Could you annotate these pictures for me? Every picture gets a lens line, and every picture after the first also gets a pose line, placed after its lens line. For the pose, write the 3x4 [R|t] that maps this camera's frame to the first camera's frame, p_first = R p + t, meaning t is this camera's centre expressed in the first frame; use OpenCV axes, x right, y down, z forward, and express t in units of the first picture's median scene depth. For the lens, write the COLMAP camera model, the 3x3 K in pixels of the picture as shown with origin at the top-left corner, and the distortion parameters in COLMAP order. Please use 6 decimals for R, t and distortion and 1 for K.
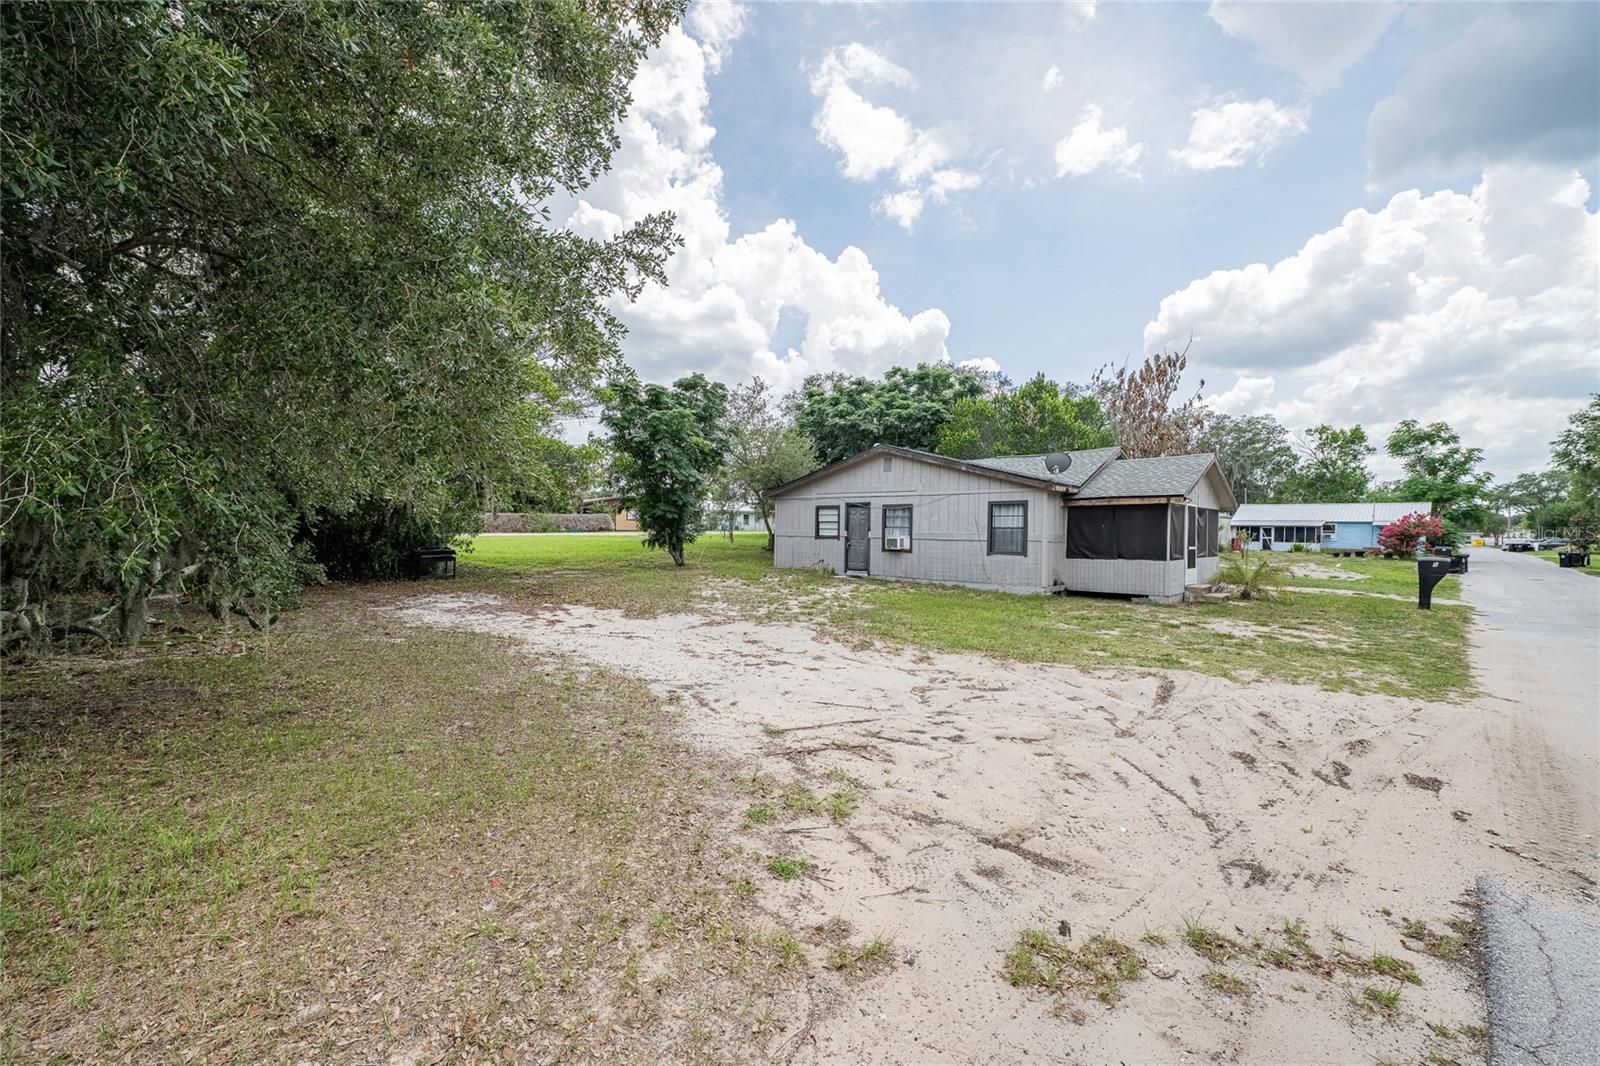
lens RADIAL K [[645.5, 0, 802.4], [0, 645.5, 530.8], [0, 0, 1]] dist [0.007691, 0.000657]
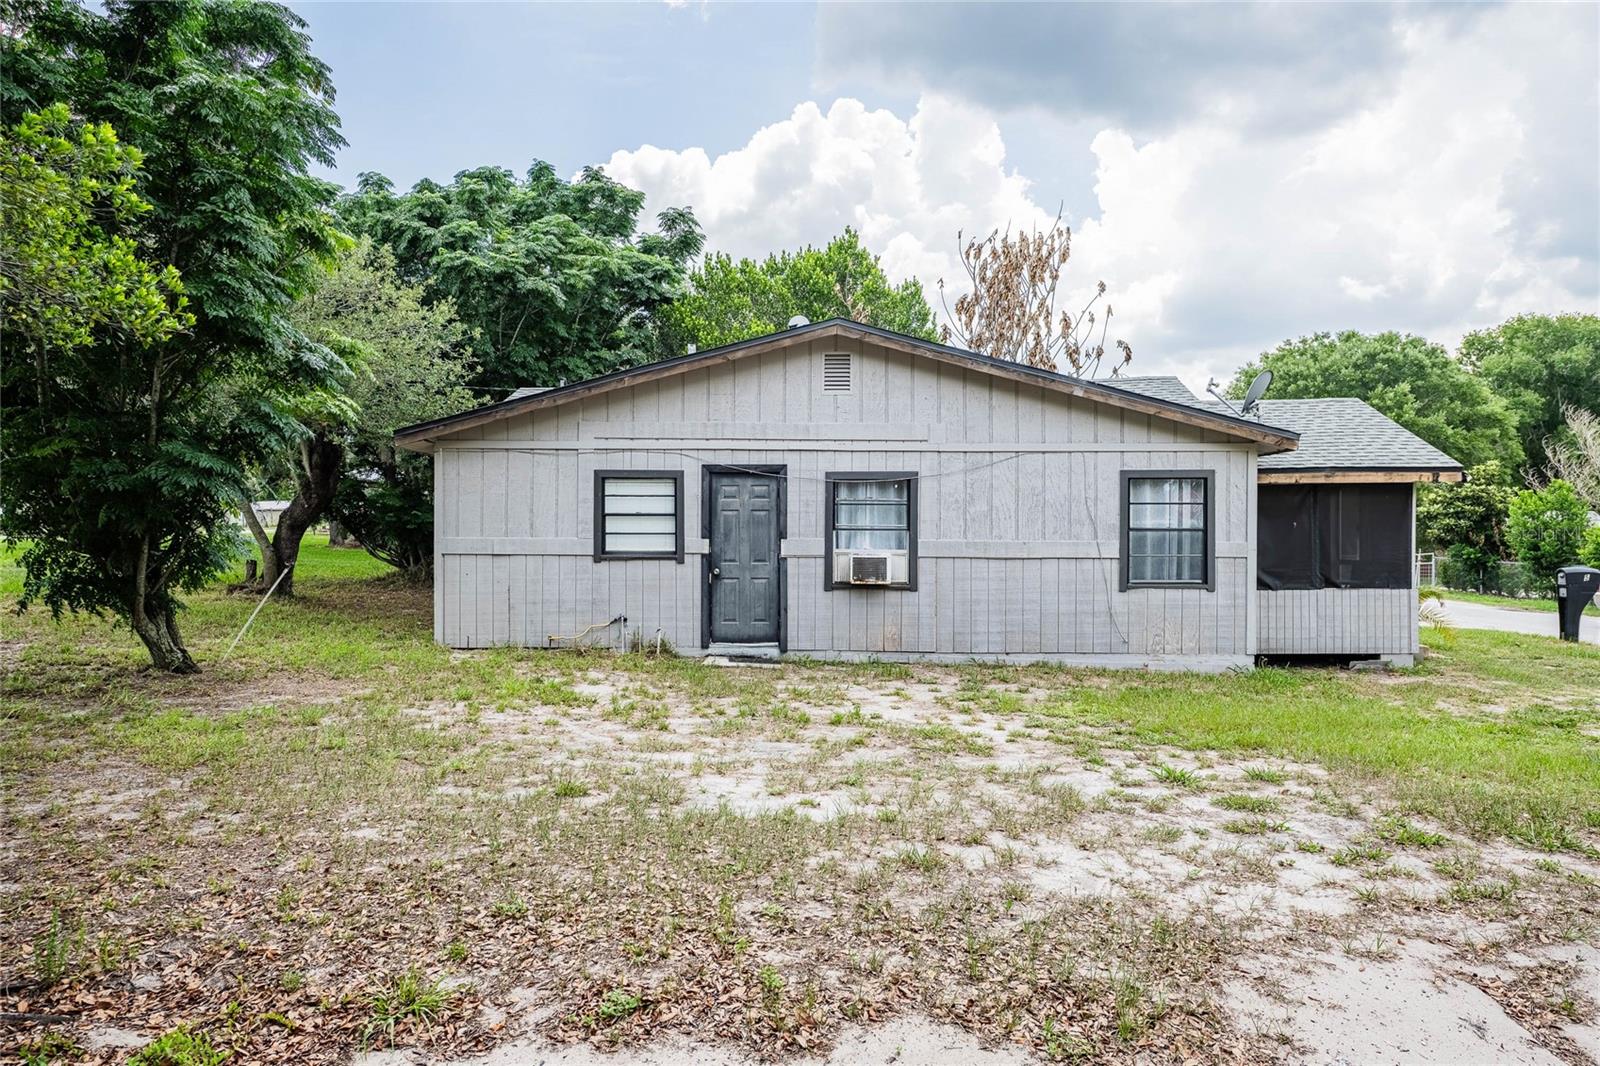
lens RADIAL K [[1096.3, 0, 799.4], [0, 1096.3, 532.4], [0, 0, 1]] dist [0.031843, -0.000166]
pose [[0.728724, -0.008719, 0.684752, -0.343112], [0.005689, 0.999962, 0.006679, -0.007627], [-0.684784, -0.000971, 0.728746, 0.510209]]
